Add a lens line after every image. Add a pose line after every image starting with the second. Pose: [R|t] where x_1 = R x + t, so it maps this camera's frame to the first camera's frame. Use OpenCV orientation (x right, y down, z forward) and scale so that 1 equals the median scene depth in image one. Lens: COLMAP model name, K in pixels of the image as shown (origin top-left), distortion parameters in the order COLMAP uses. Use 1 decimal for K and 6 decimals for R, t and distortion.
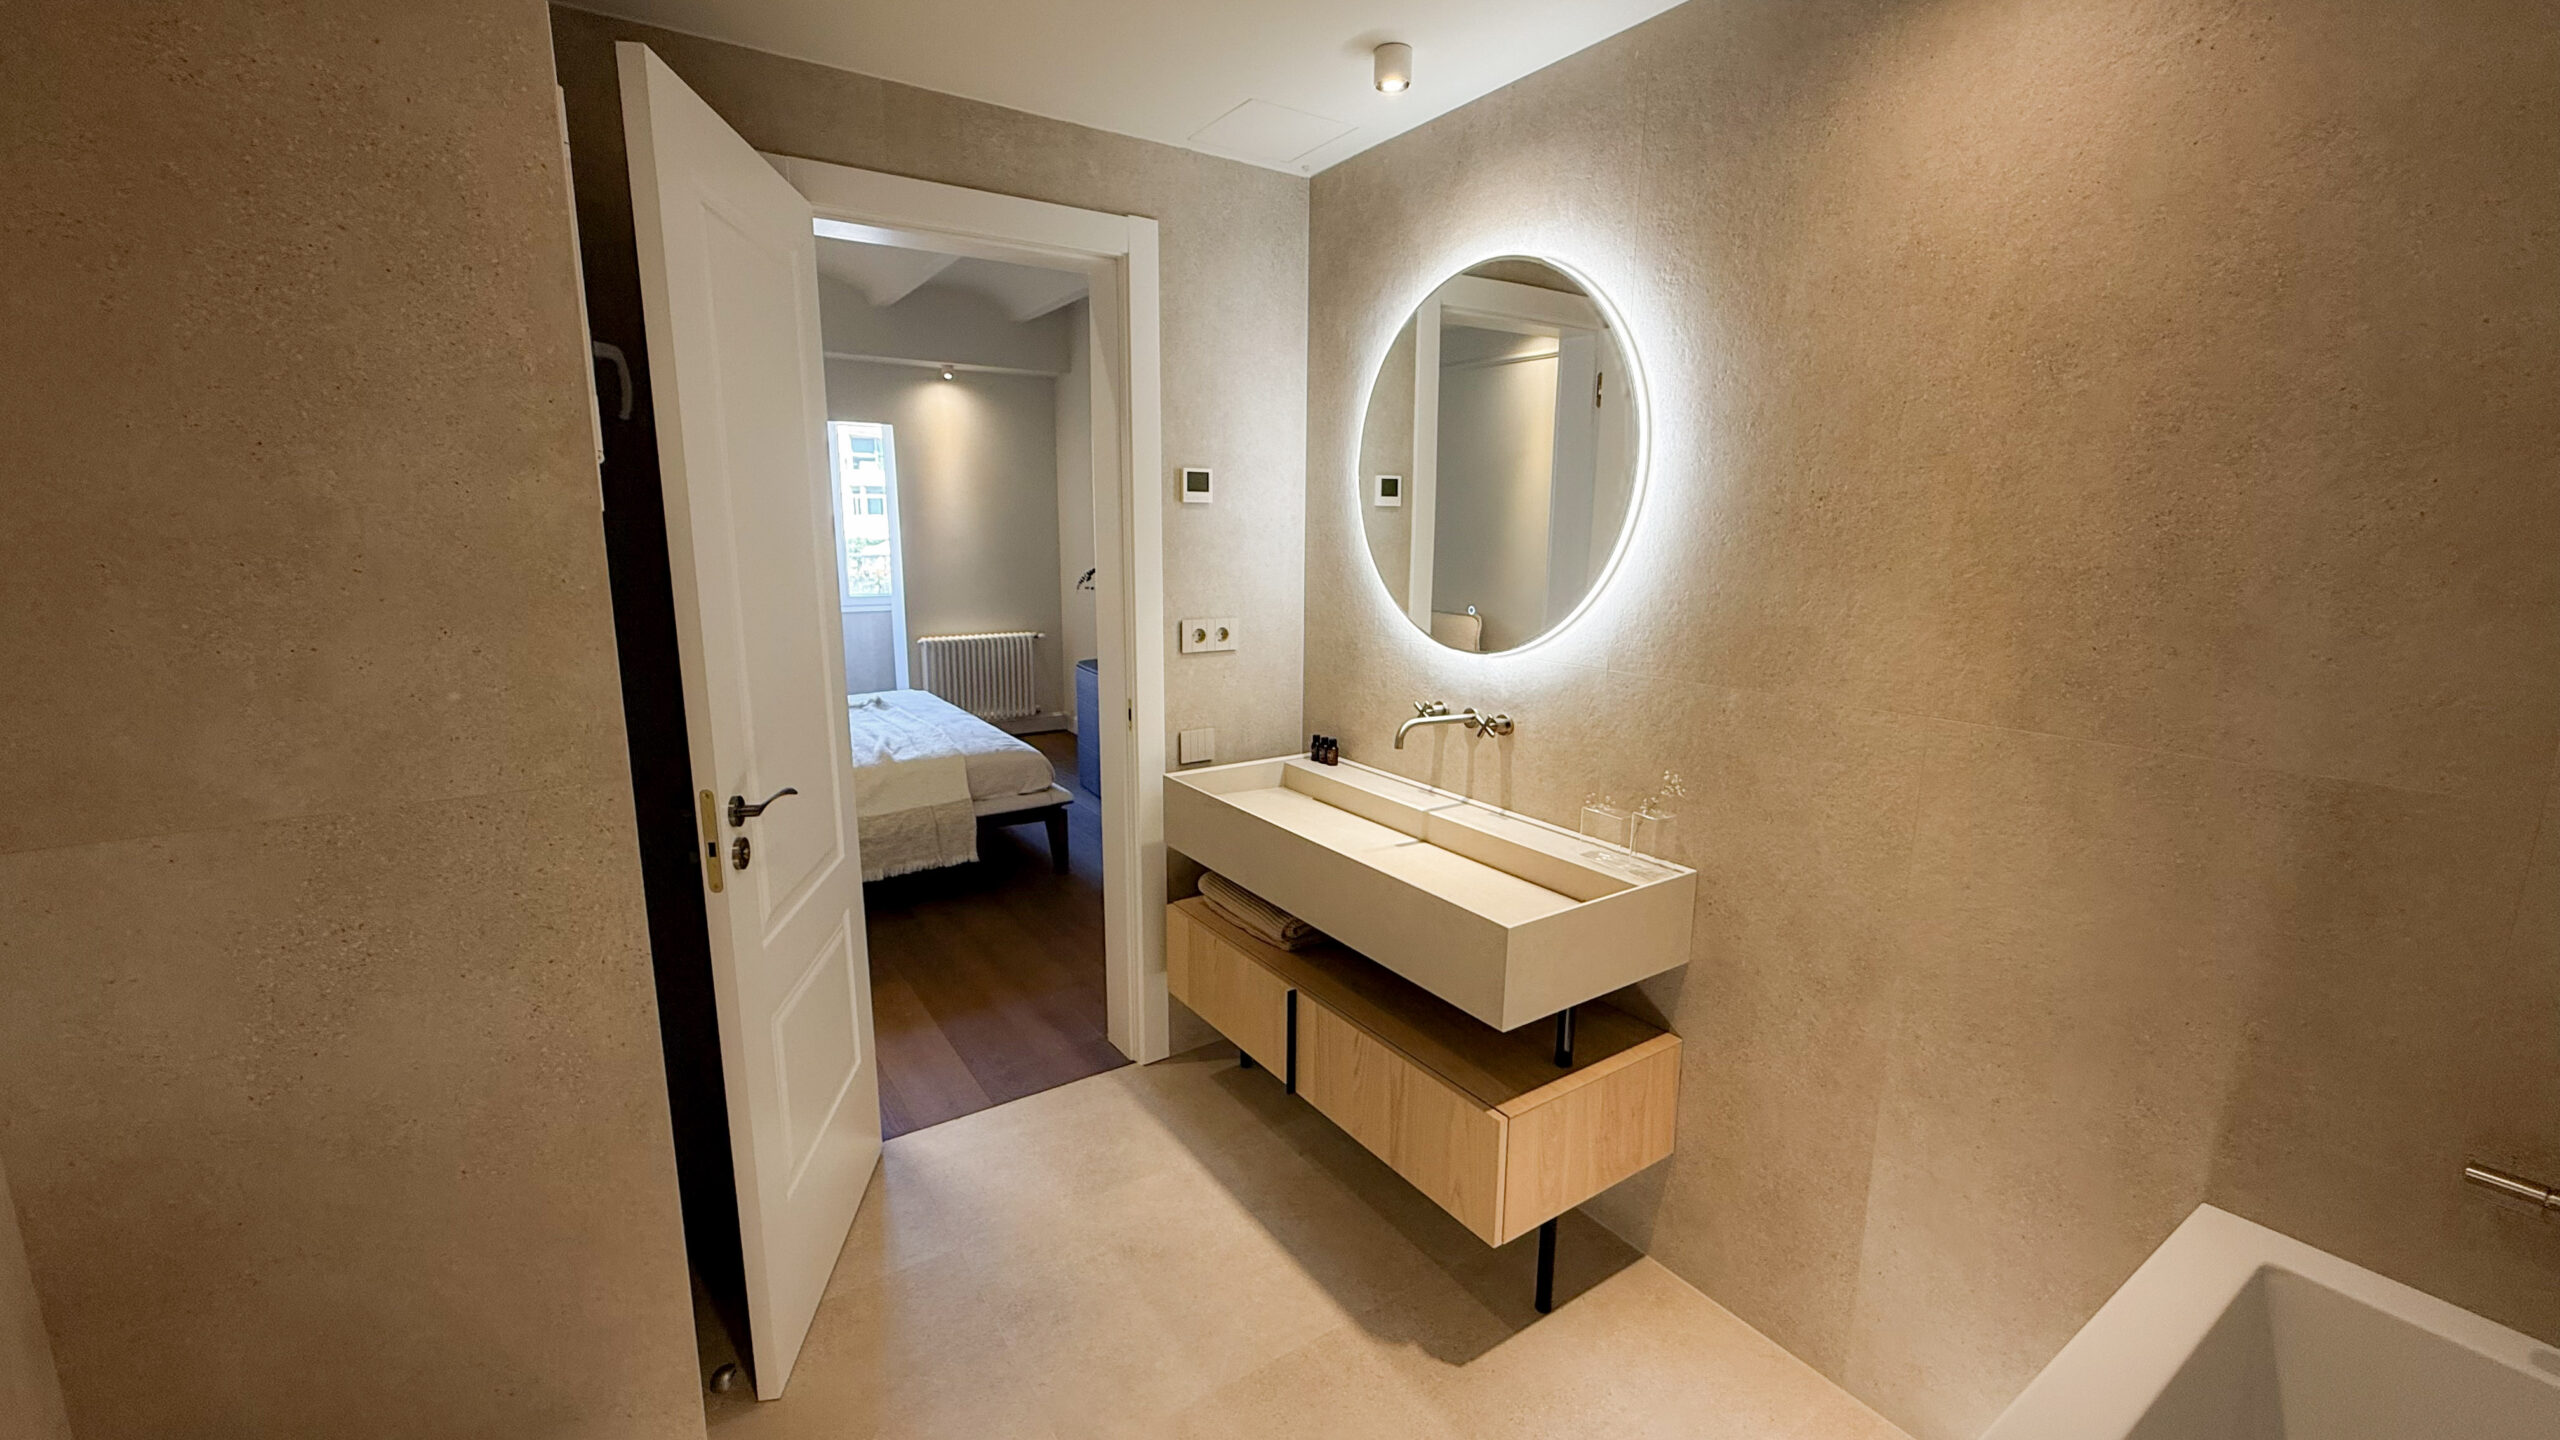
lens RADIAL K [[1030.5, 0, 1281.1], [0, 1030.5, 720.4], [0, 0, 1]] dist [-0.003464, -0.000089]
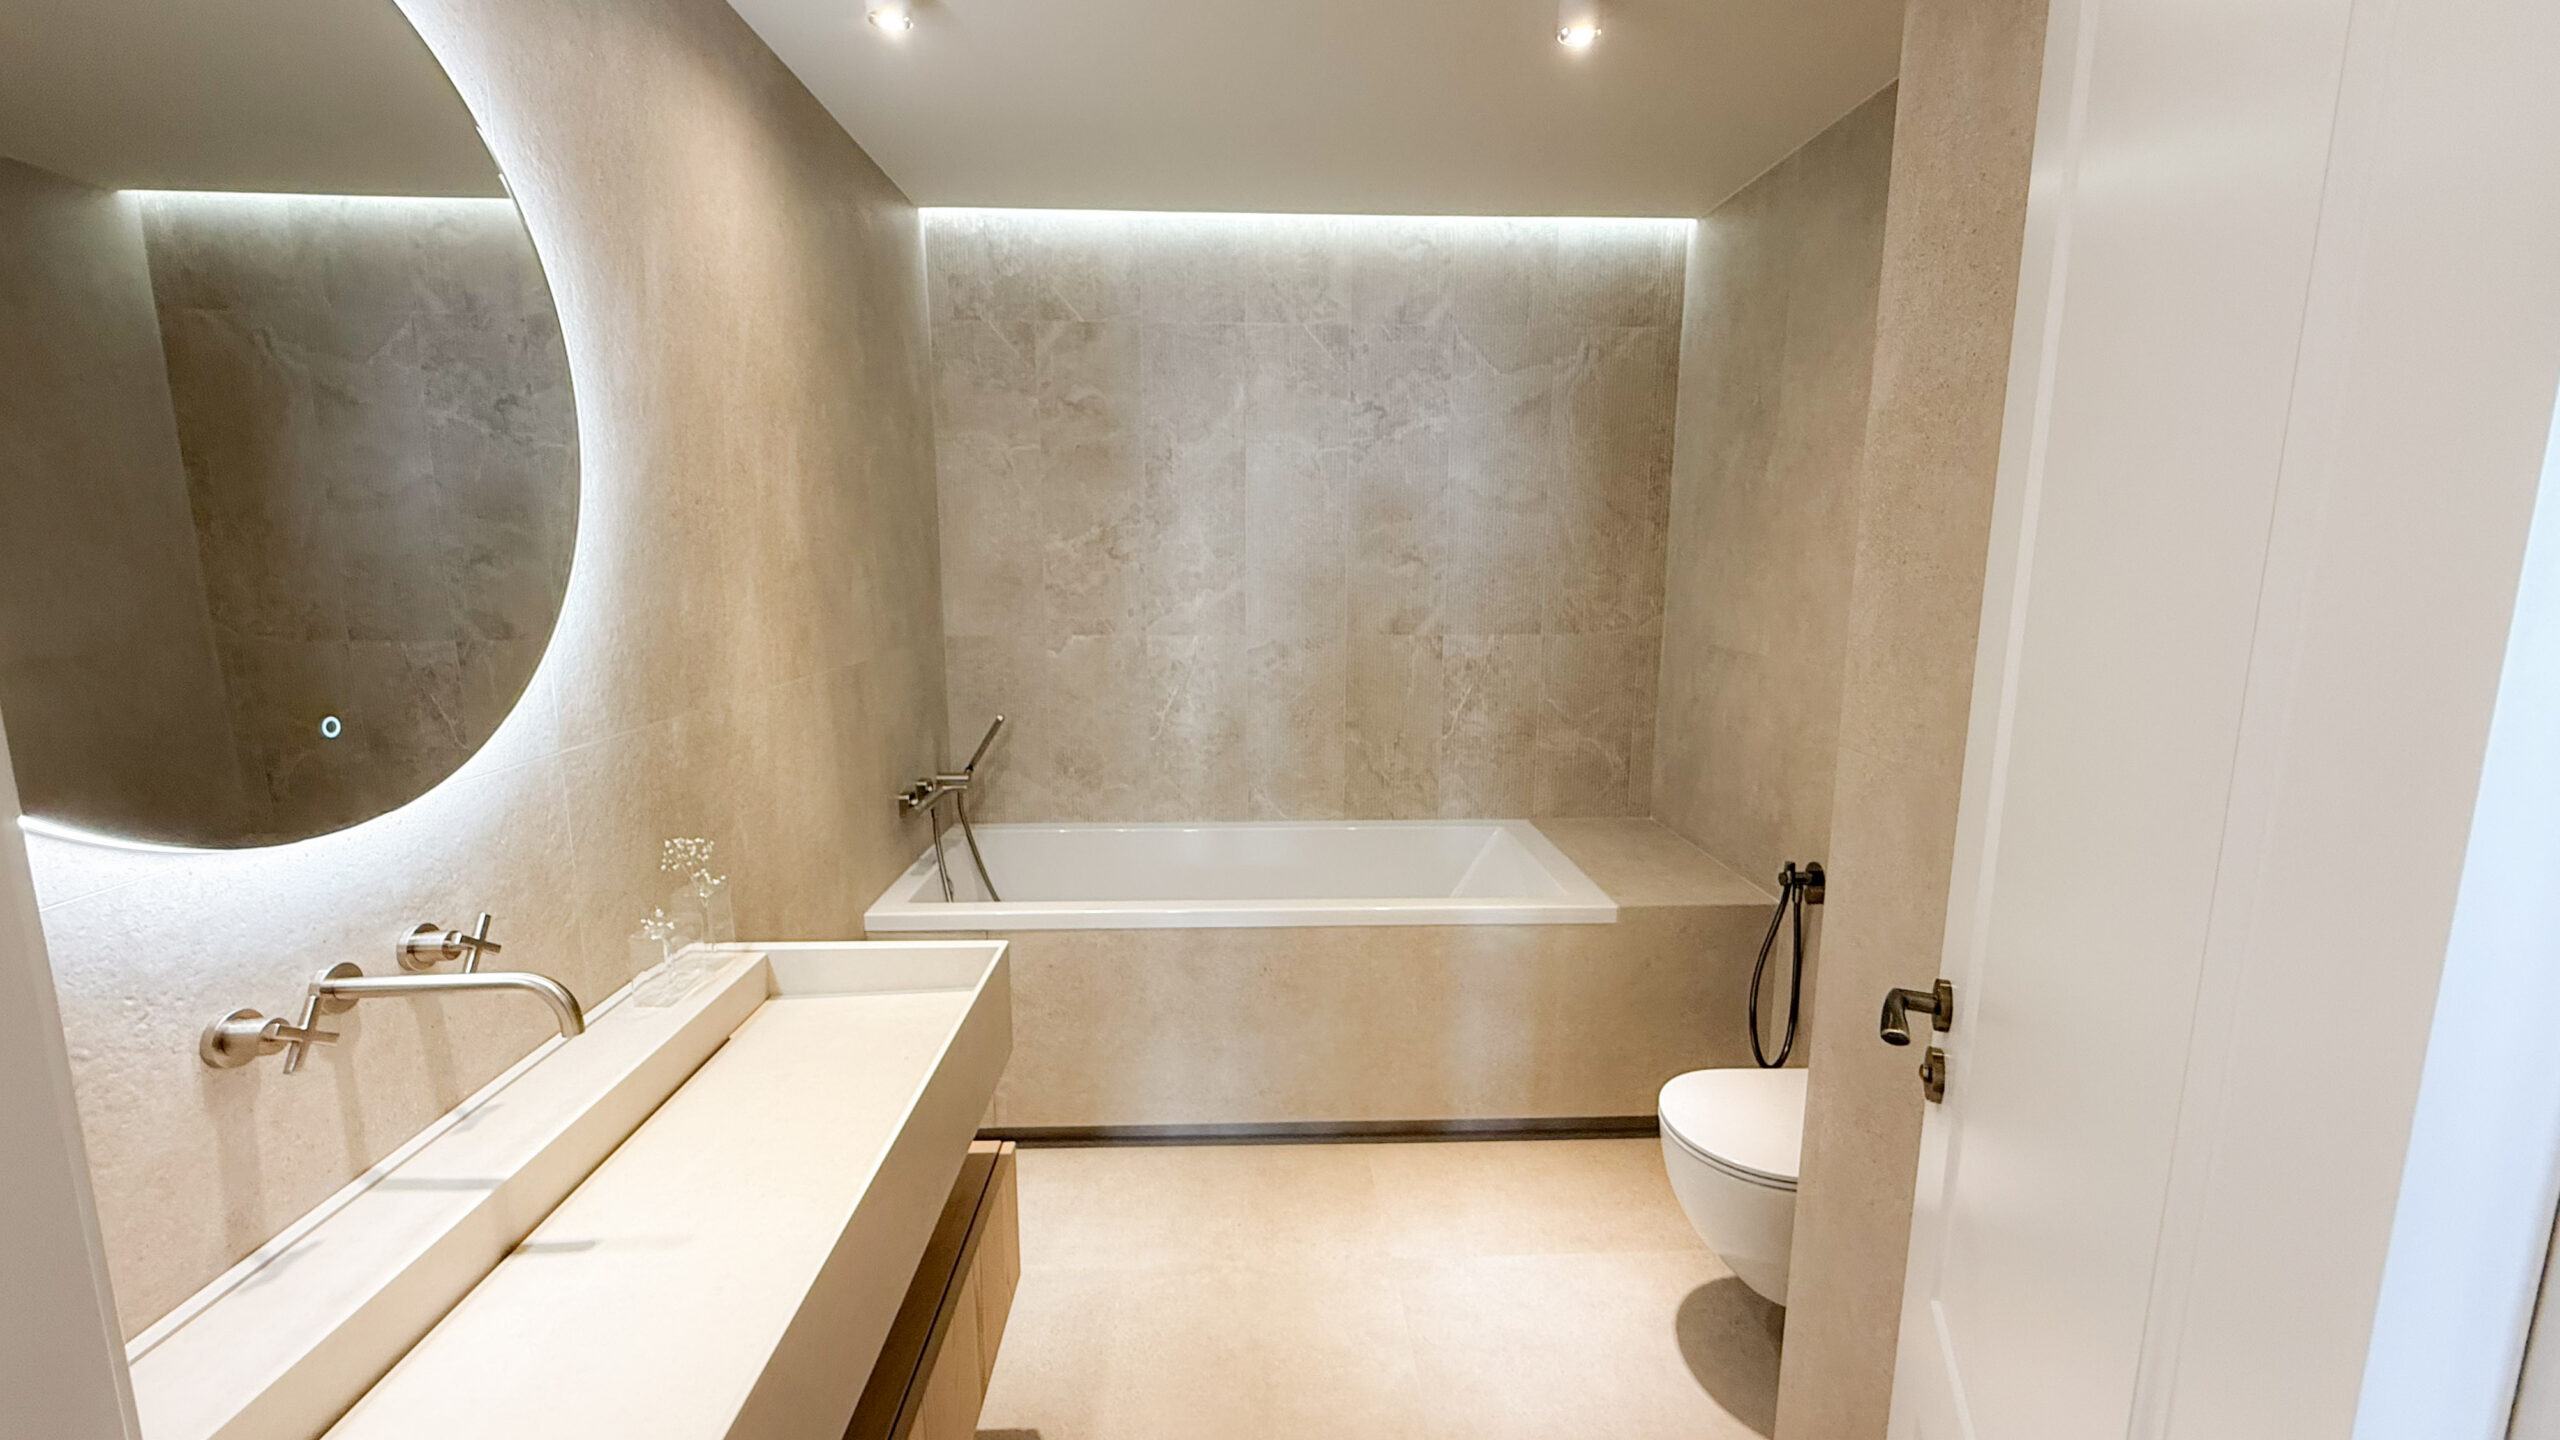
lens RADIAL K [[1030.5, 0, 1258.8], [0, 1030.5, 715.2], [0, 0, 1]] dist [-0.003464, -0.000089]
pose [[-0.841940, -0.095585, 0.531038, -0.209310], [0.092735, 0.943905, 0.316928, -0.127099], [-0.531543, 0.316080, -0.785847, 0.691502]]
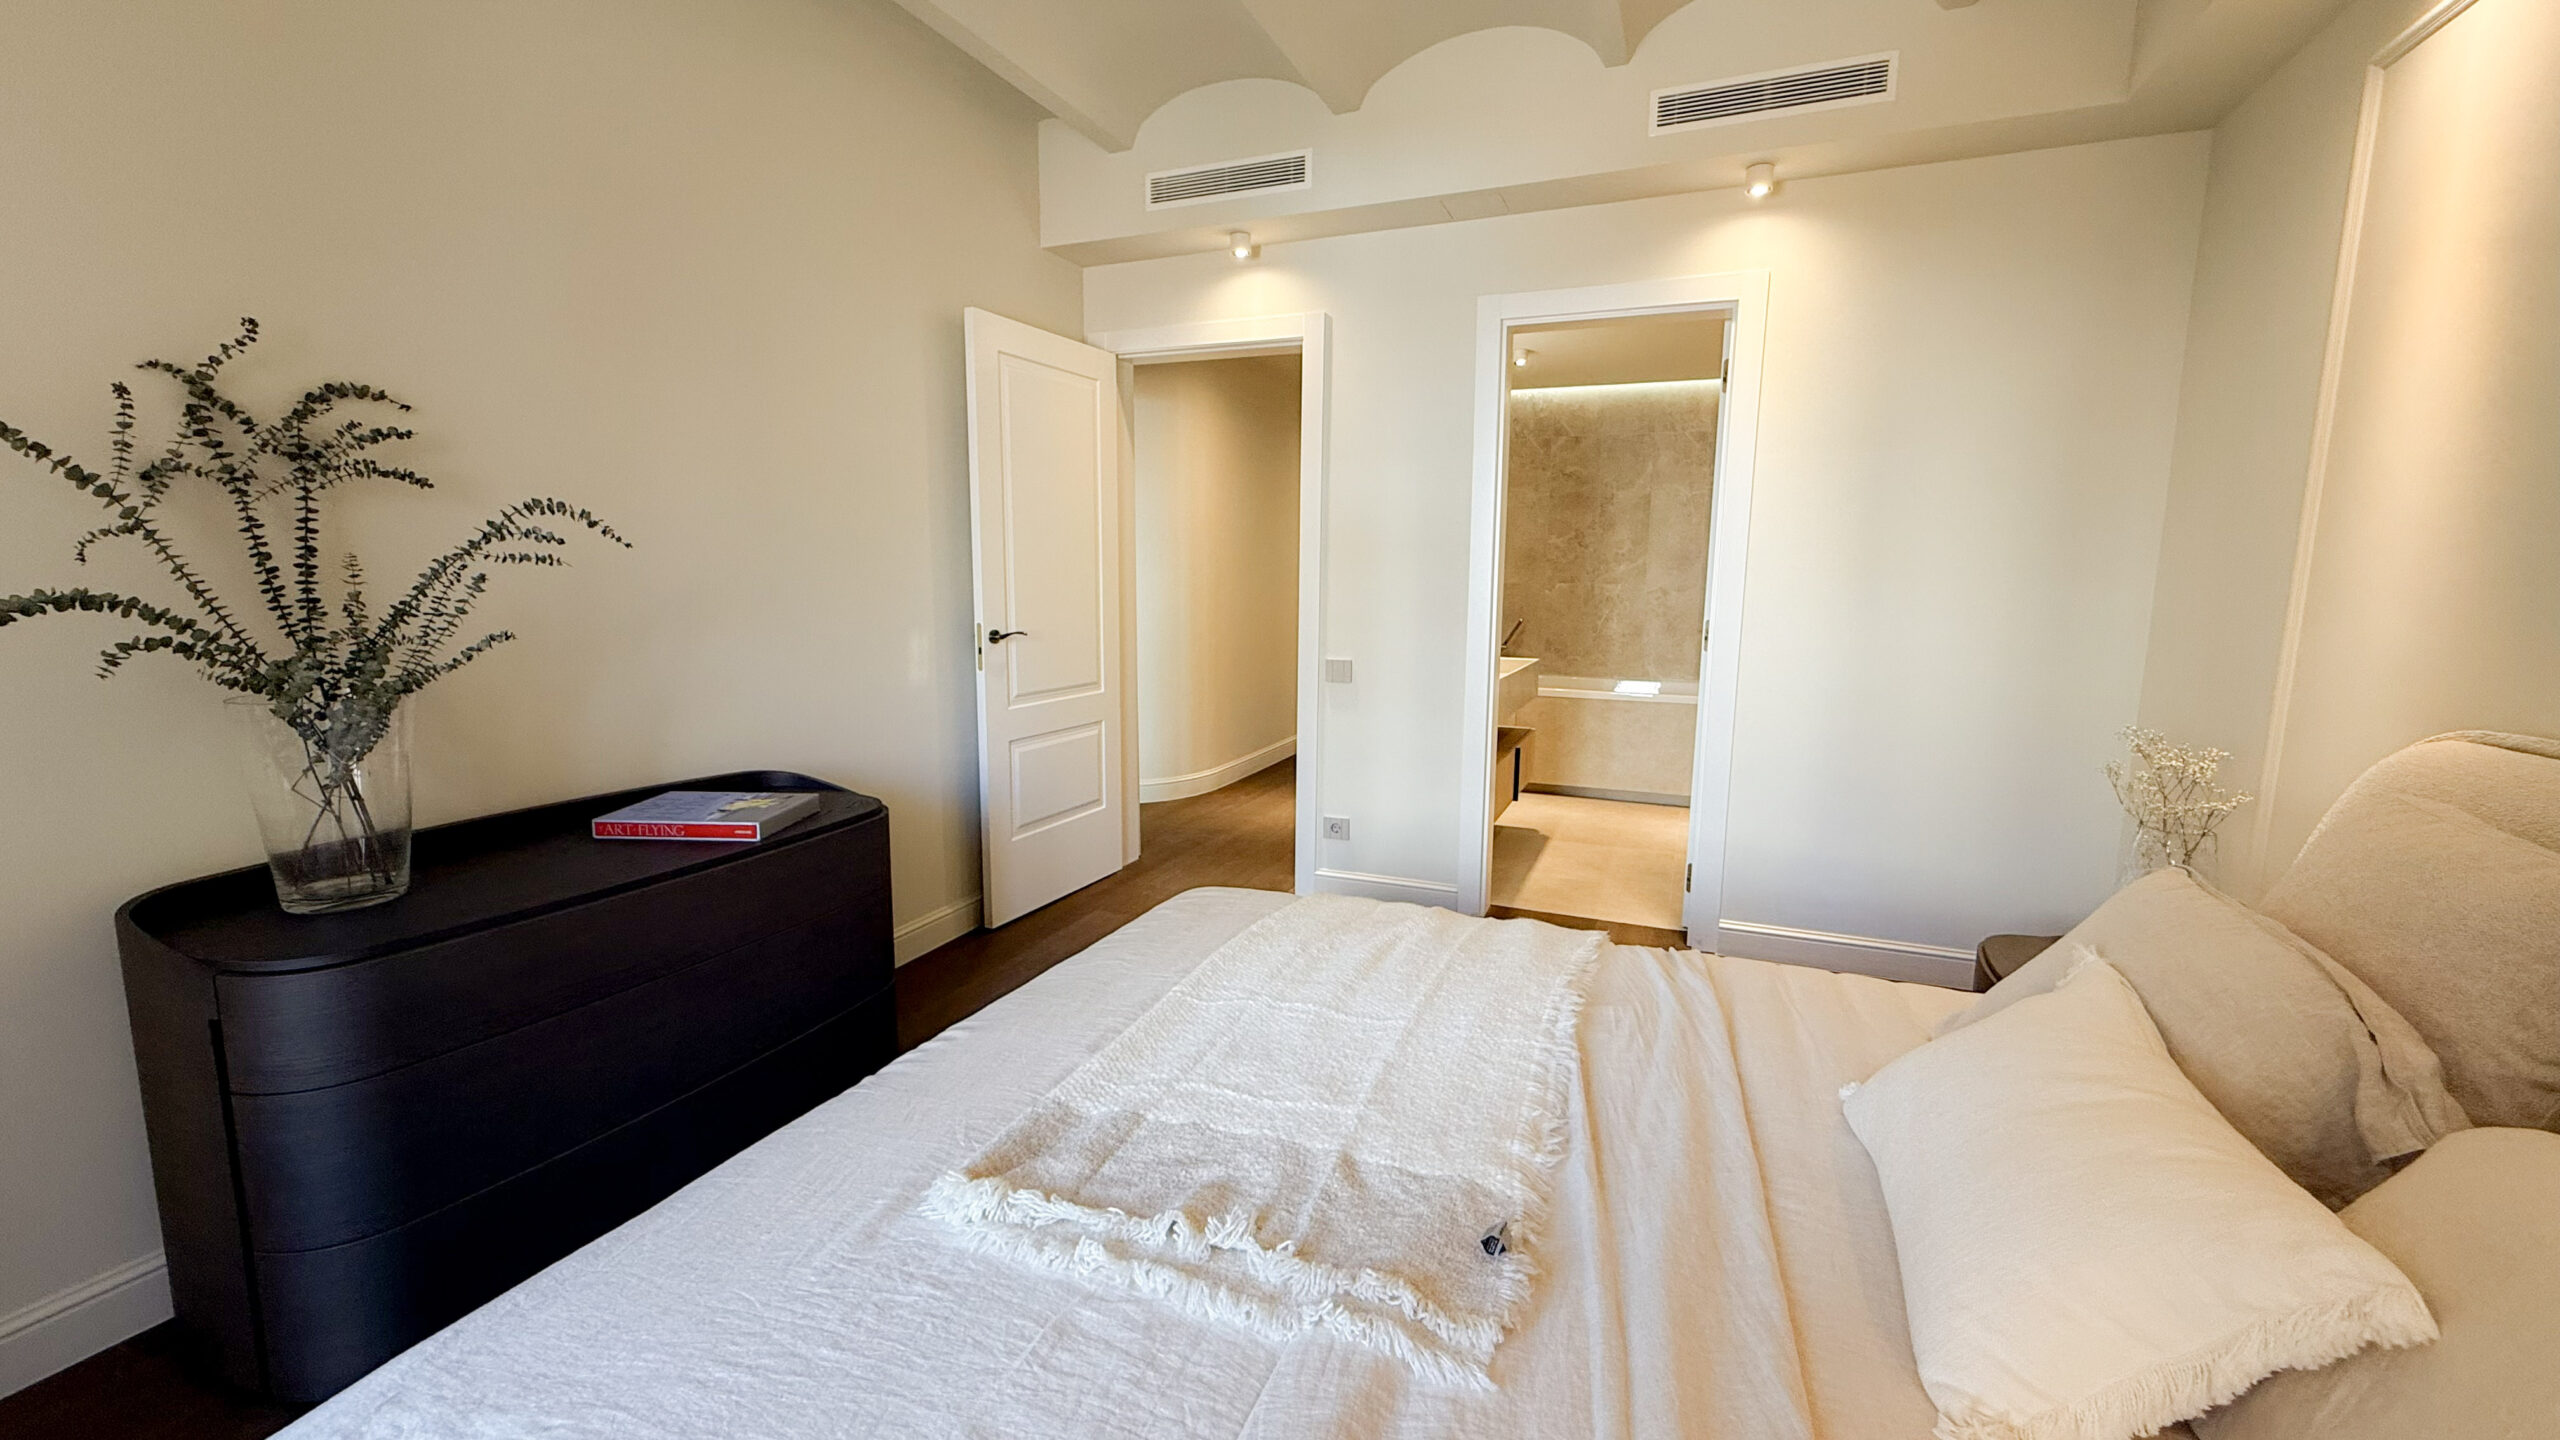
lens RADIAL K [[1030.5, 0, 1265.5], [0, 1030.5, 714.7], [0, 0, 1]] dist [-0.003464, -0.000089]
pose [[-0.540536, -0.131717, 0.830946, -0.776629], [0.144445, 0.958474, 0.245894, -0.214346], [-0.828828, 0.252941, -0.499064, 1.354901]]
